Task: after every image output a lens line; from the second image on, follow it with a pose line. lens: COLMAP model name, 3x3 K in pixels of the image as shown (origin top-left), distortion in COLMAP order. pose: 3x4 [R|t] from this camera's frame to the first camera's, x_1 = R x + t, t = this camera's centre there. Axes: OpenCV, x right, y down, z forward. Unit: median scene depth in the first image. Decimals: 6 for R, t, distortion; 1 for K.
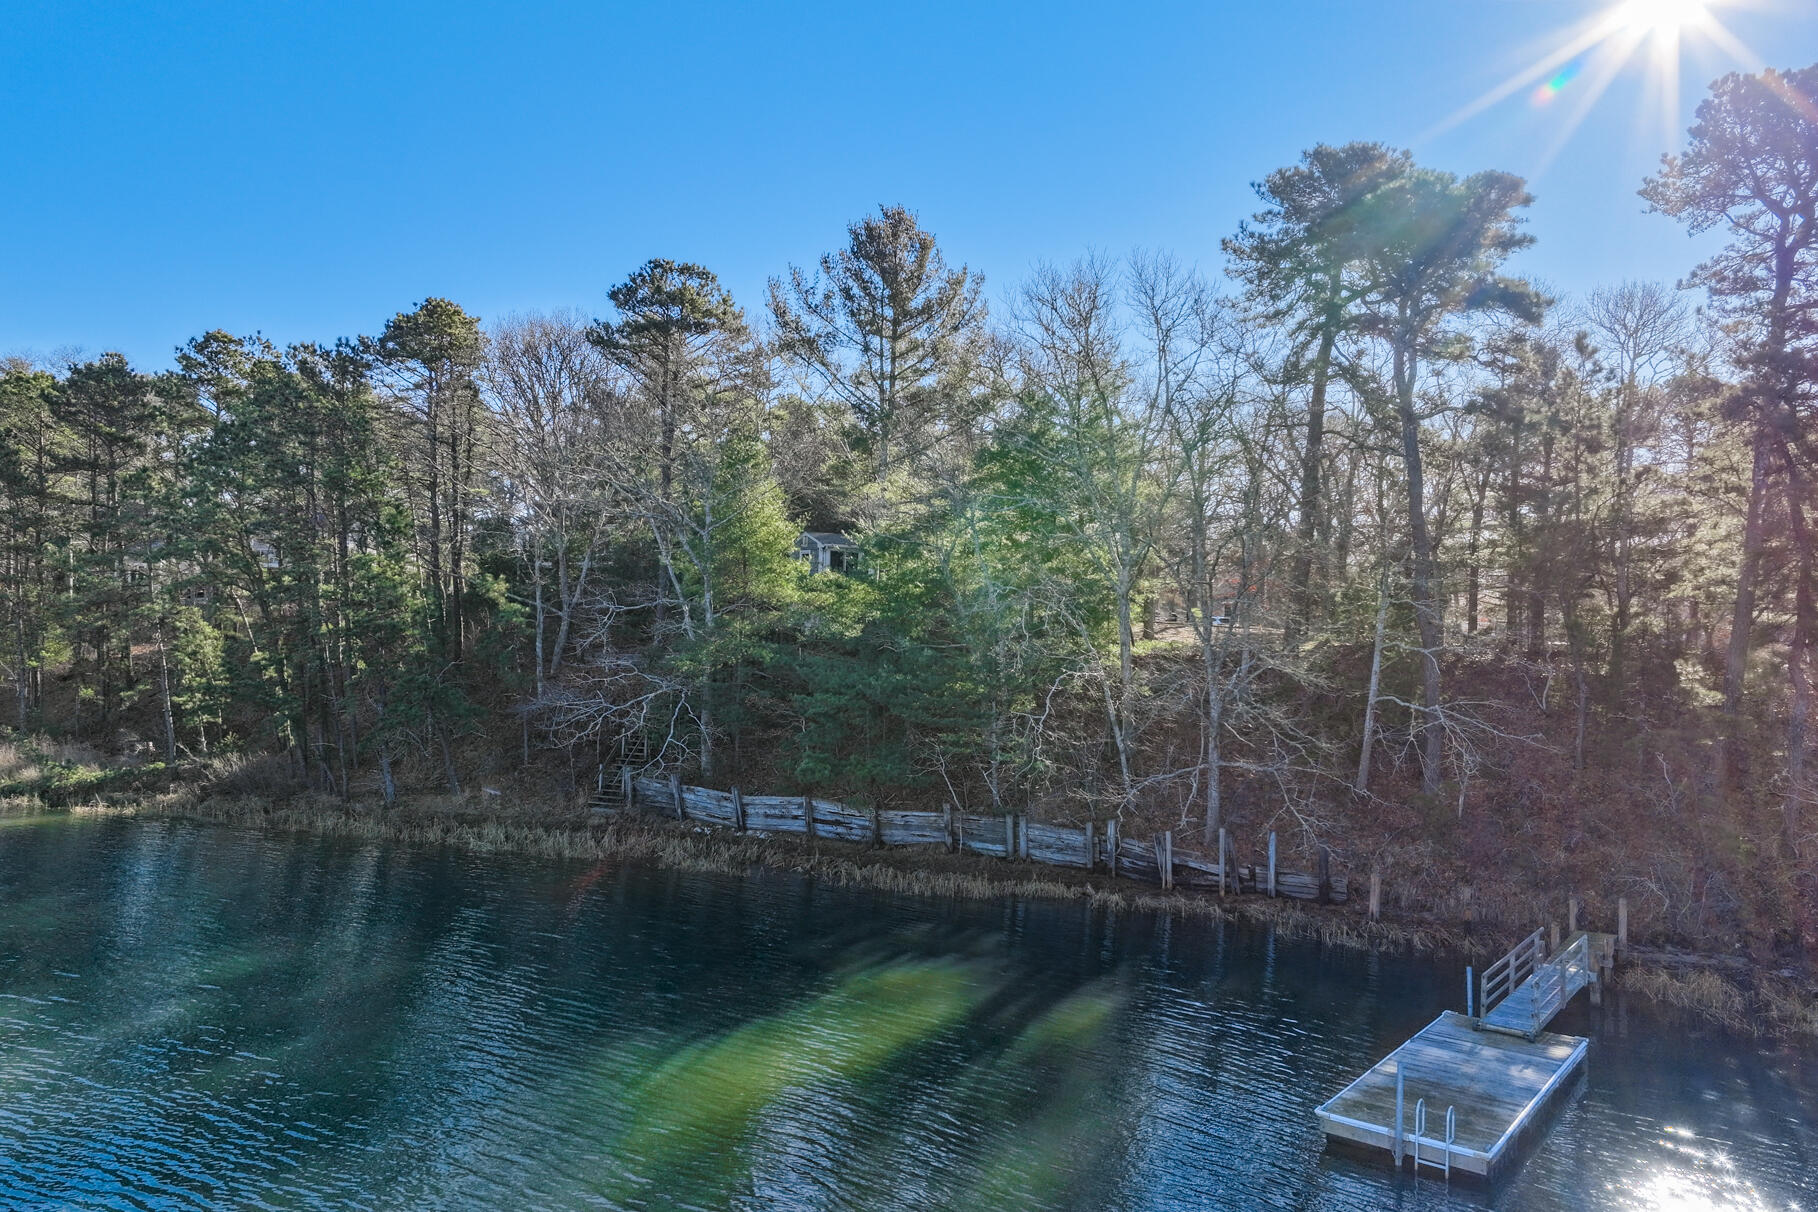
lens RADIAL K [[1271.4, 0, 914.9], [0, 1271.4, 594.8], [0, 0, 1]] dist [0.006055, 0.009676]
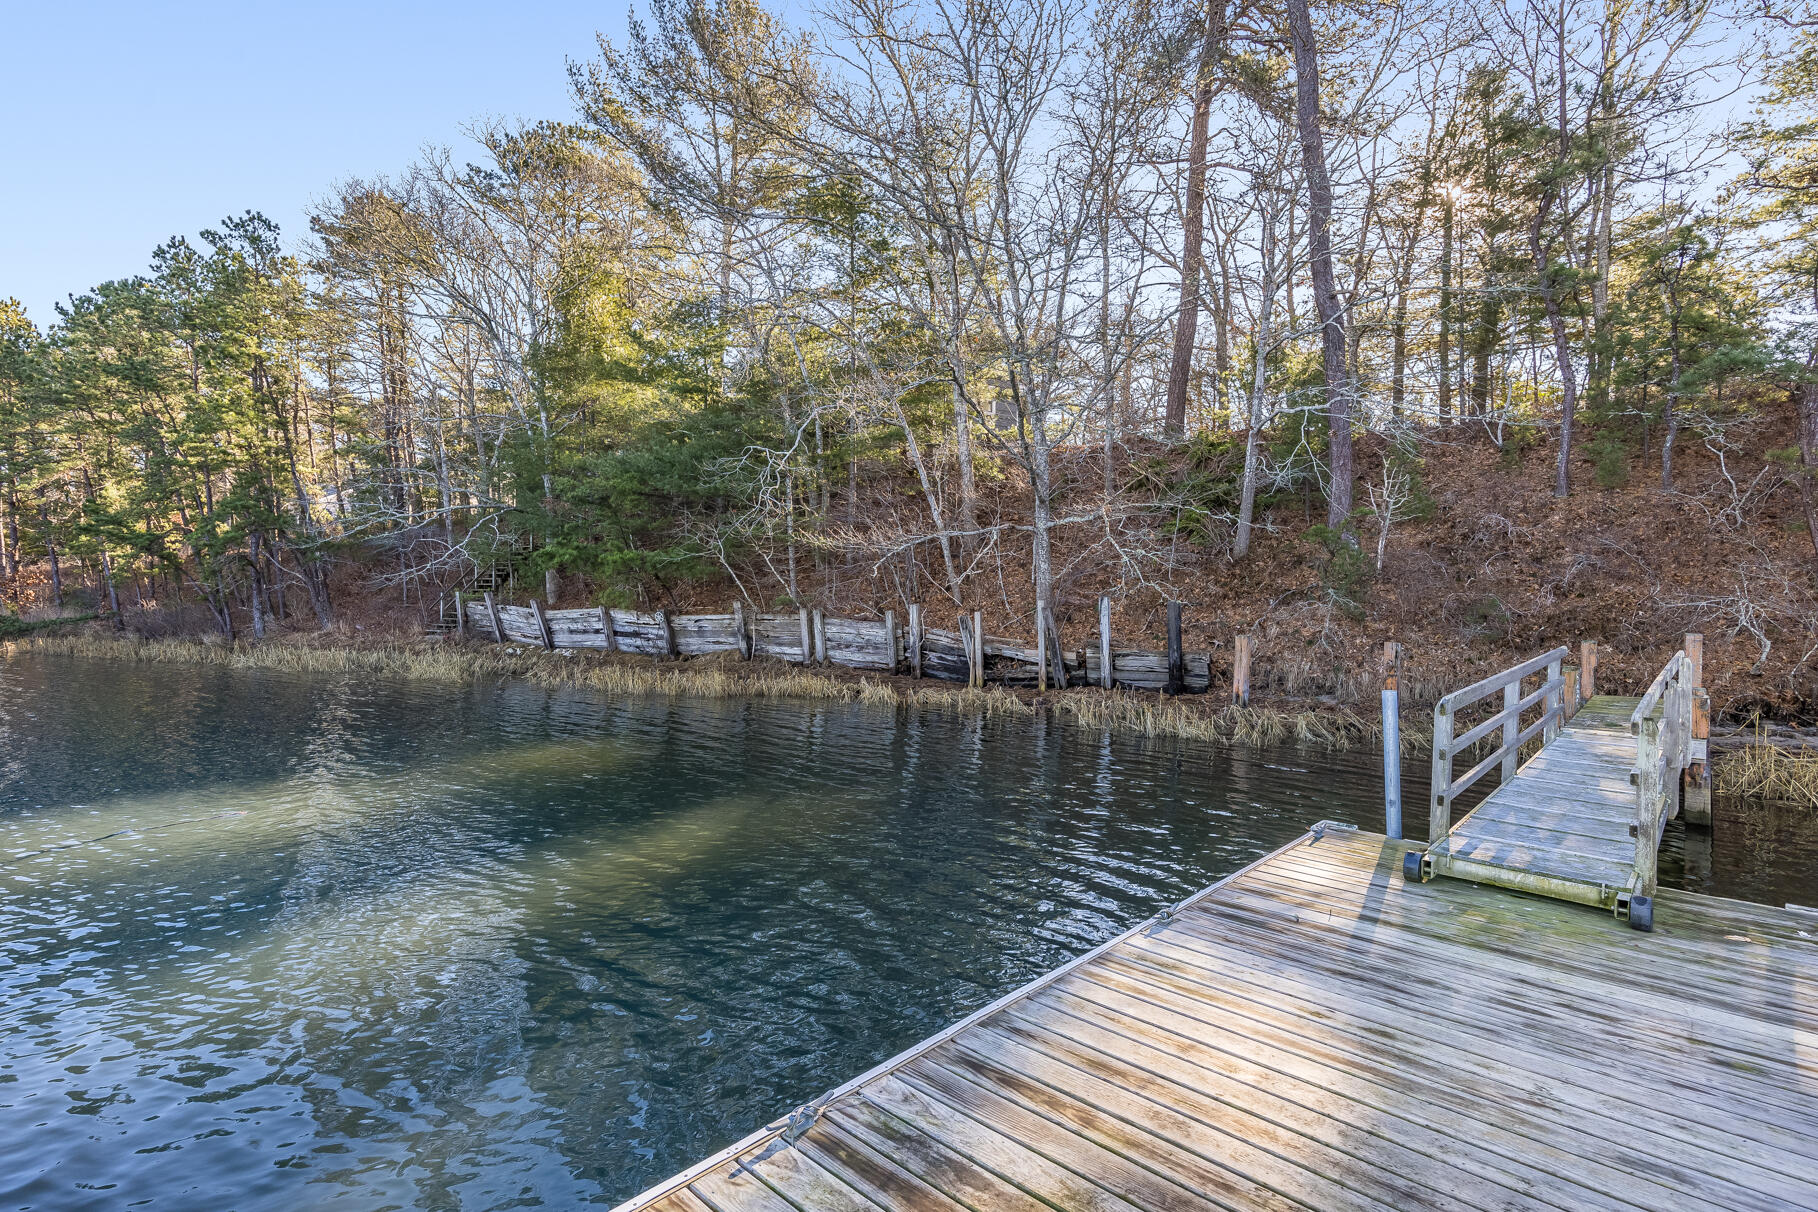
lens RADIAL K [[863.9, 0, 897.3], [0, 863.9, 616.6], [0, 0, 1]] dist [0.000841, -0.000060]
pose [[0.993343, -0.027089, -0.111964, 0.210194], [0.032675, 0.998295, 0.048367, 0.162638], [0.110463, -0.051703, 0.992535, 0.481908]]
